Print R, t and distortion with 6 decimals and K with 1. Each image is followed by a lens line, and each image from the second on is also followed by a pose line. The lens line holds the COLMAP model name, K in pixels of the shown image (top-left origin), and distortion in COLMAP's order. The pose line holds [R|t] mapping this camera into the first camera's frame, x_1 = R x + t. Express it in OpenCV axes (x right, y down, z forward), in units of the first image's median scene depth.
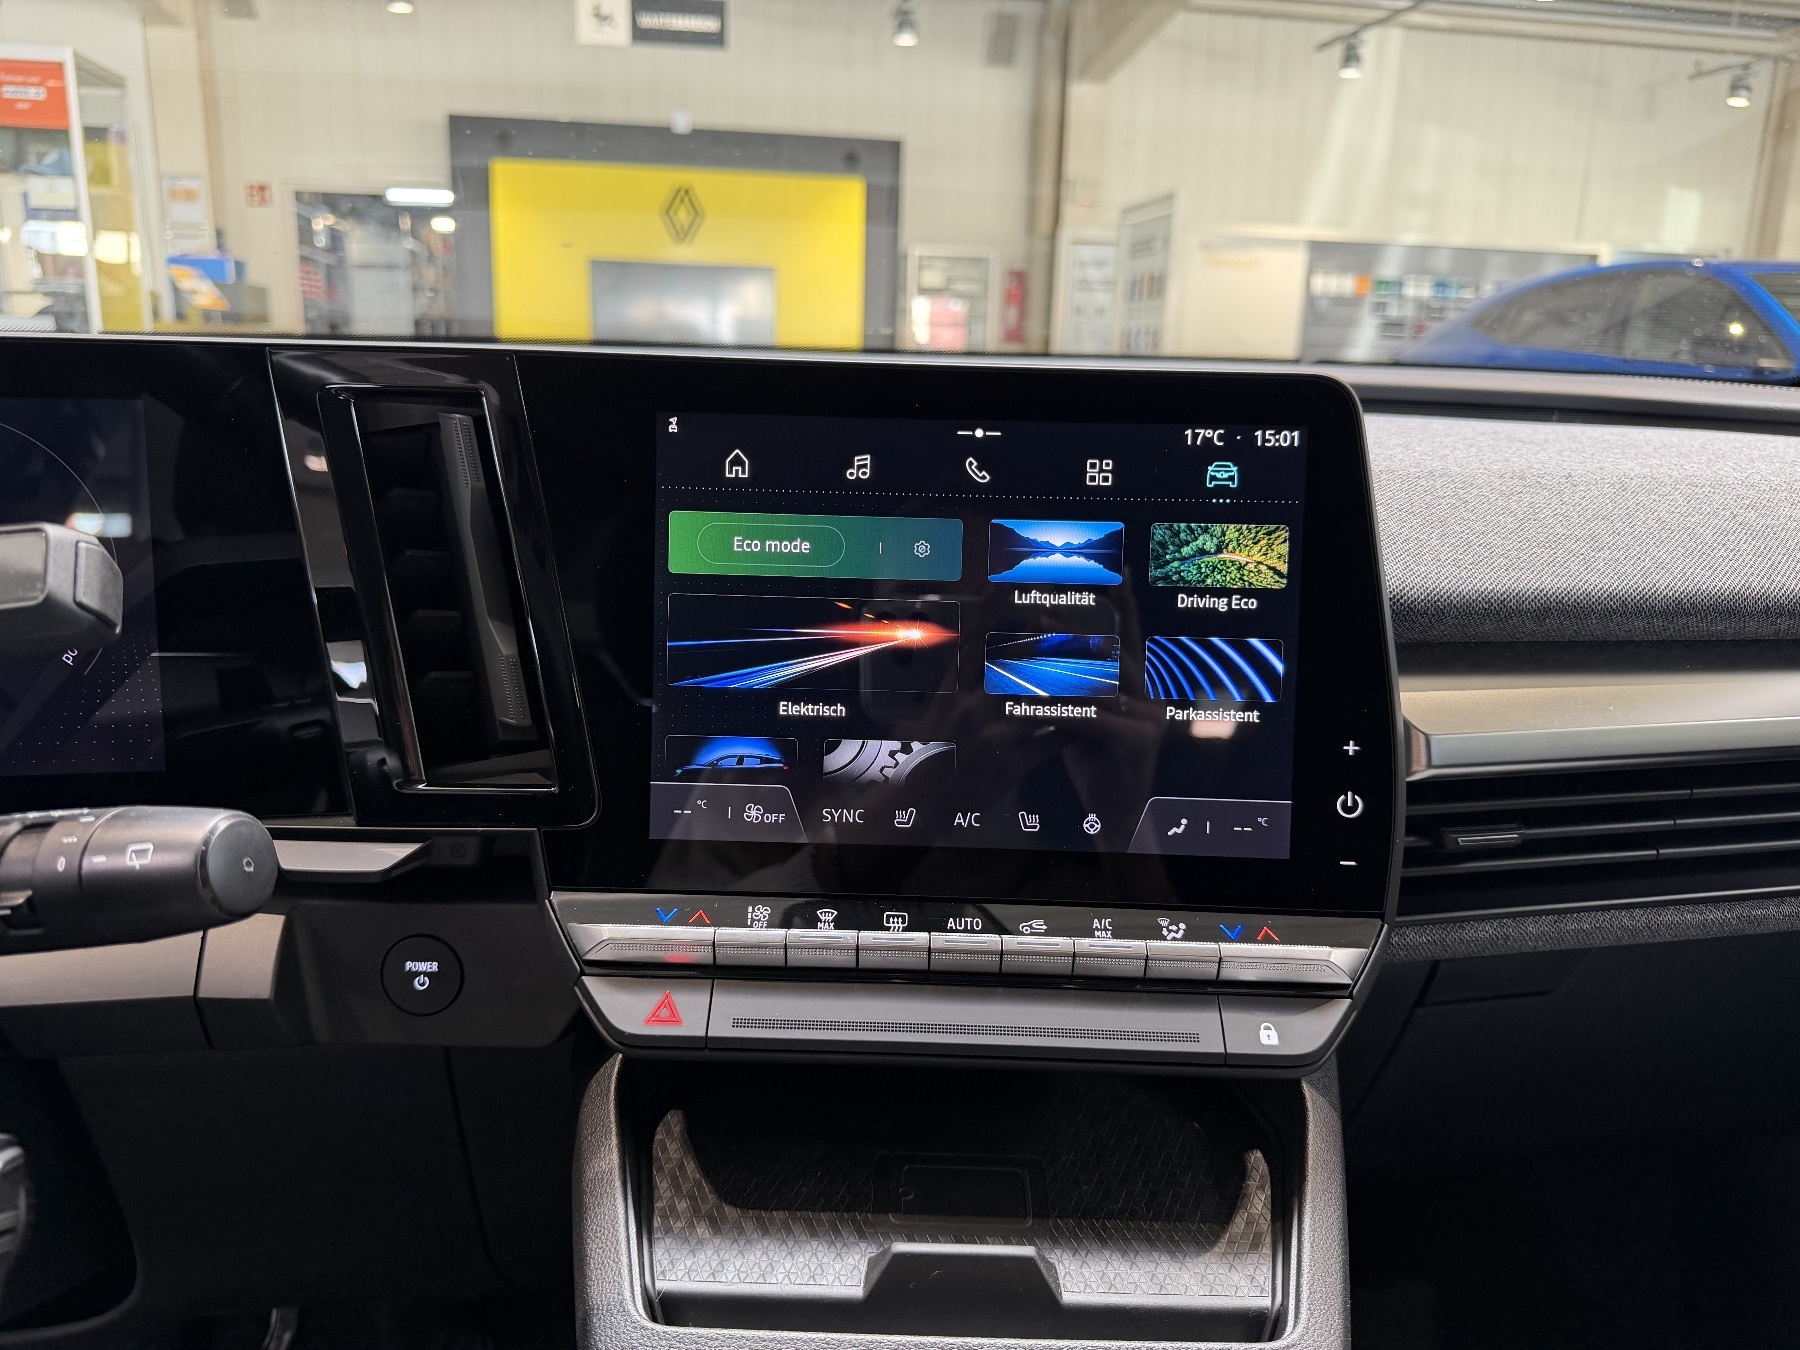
lens RADIAL K [[1337.5, 0, 891.9], [0, 1337.5, 681.8], [0, 0, 1]] dist [-0.015046, -0.001231]
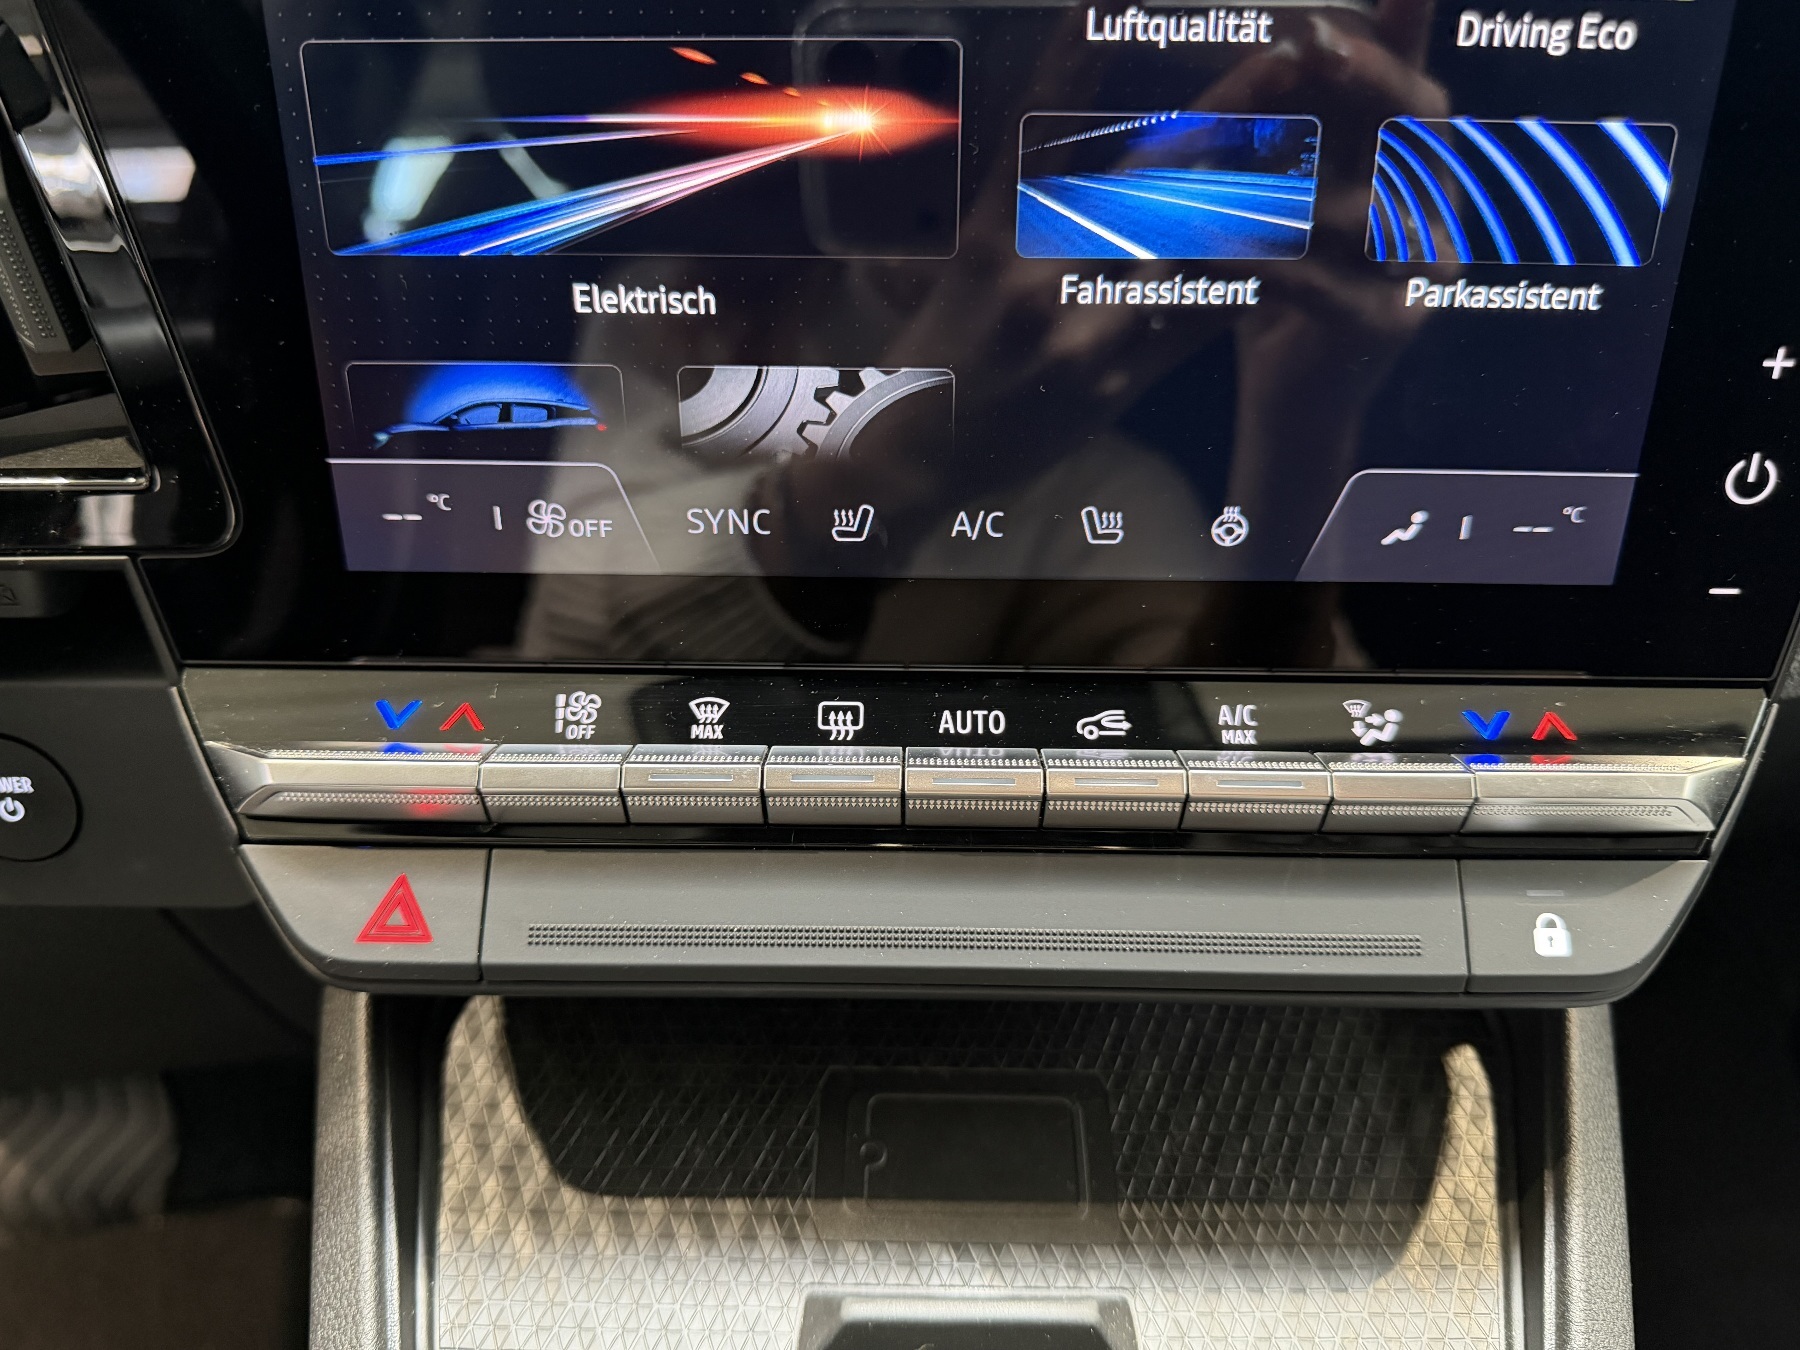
lens RADIAL K [[1356.7, 0, 904.2], [0, 1356.7, 678.5], [0, 0, 1]] dist [-0.003517, -0.044677]
pose [[0.999815, -0.017084, -0.008841, 0.032359], [0.019138, 0.929925, 0.367252, -0.028487], [0.001948, -0.367353, 0.930080, 0.514887]]
